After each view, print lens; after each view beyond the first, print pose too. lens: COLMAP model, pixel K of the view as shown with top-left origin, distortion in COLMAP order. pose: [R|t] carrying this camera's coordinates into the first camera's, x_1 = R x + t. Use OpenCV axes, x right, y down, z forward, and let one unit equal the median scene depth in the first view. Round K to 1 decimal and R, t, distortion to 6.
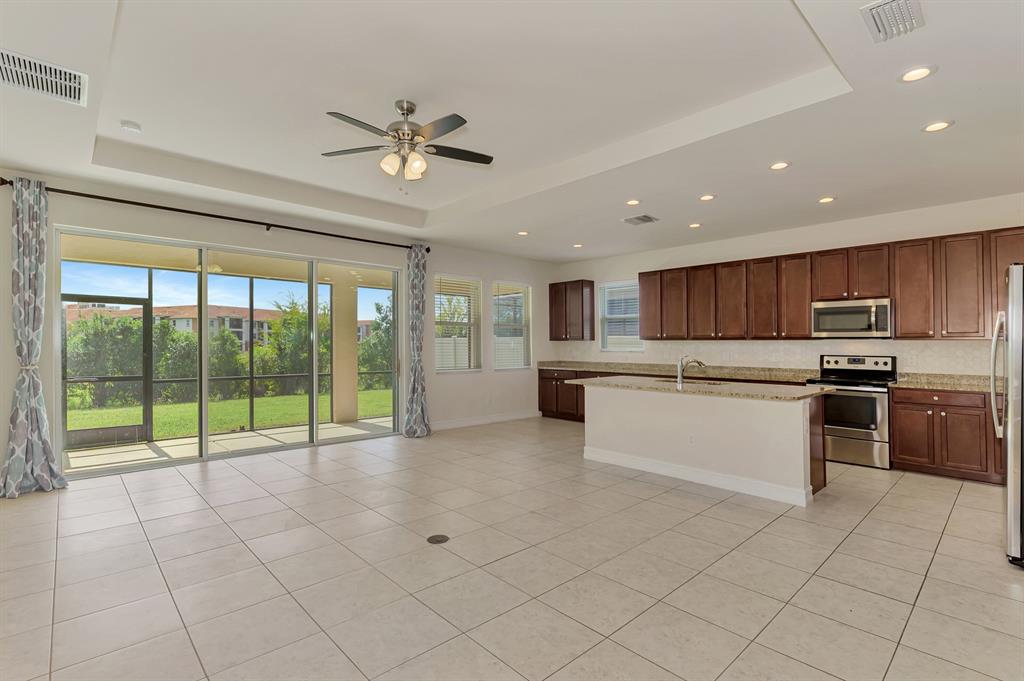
lens RADIAL K [[481.7, 0, 515.7], [0, 481.7, 344.3], [0, 0, 1]] dist [0.003994, -0.002617]
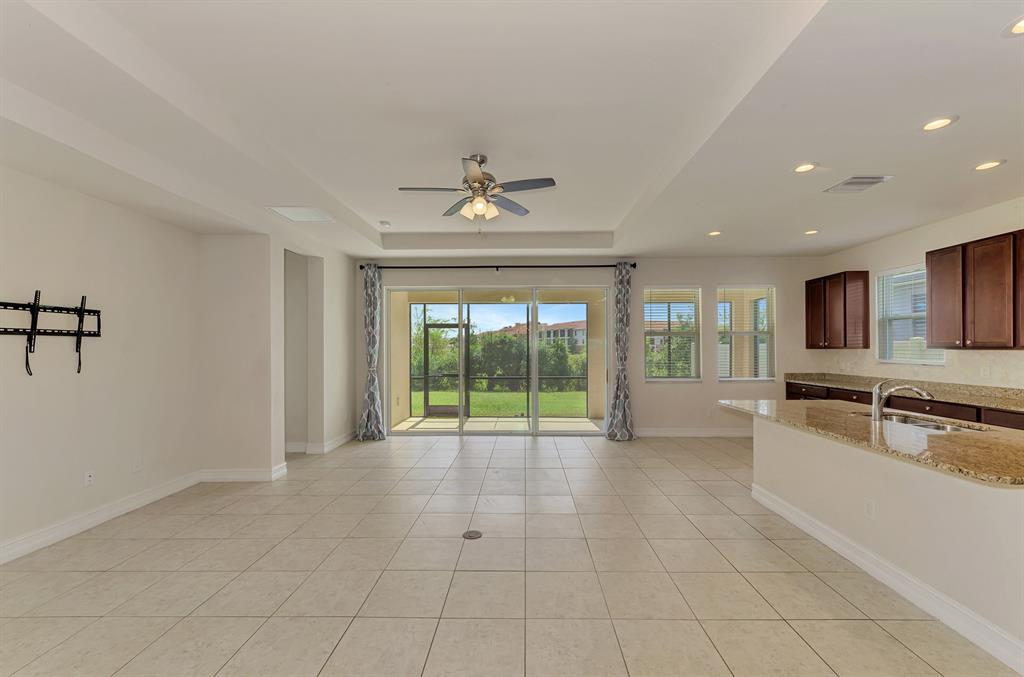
lens RADIAL K [[413.0, 0, 518.9], [0, 413.0, 346.6], [0, 0, 1]] dist [0.004134, -0.000658]
pose [[0.718654, -0.008448, -0.695316, 0.285331], [0.007052, 0.999963, -0.004862, -0.015417], [0.695332, -0.001409, 0.718687, 0.180781]]
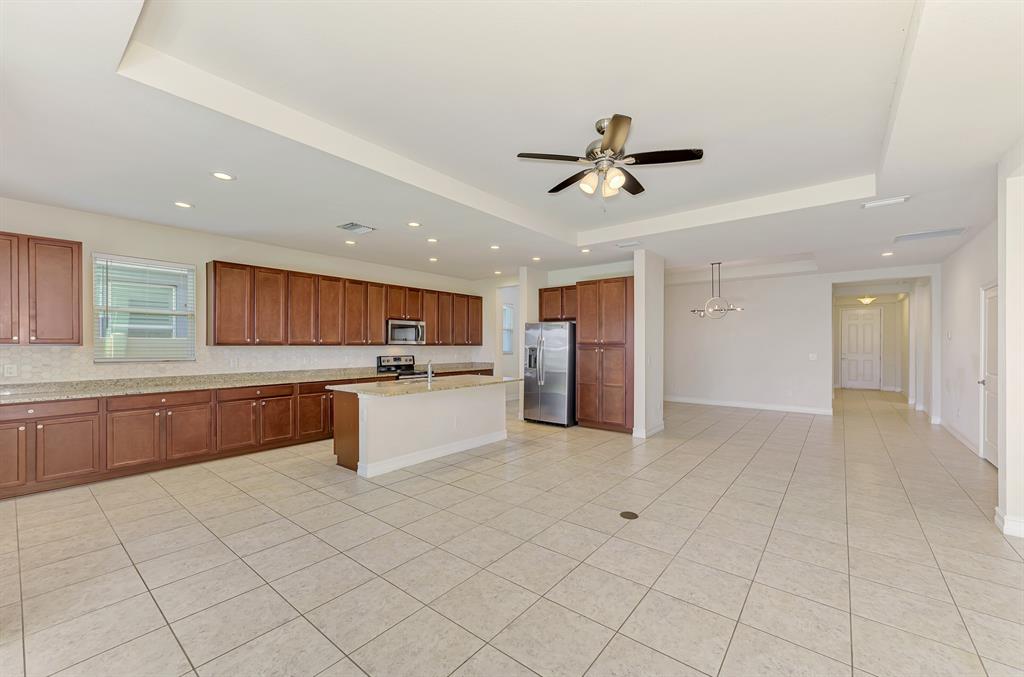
lens RADIAL K [[413.0, 0, 521.2], [0, 413.0, 338.4], [0, 0, 1]] dist [0.004134, -0.000658]
pose [[-0.126297, 0.011716, 0.991923, -0.558870], [-0.002116, 0.999925, -0.012080, -0.015028], [-0.991990, -0.003624, -0.126262, 0.670030]]
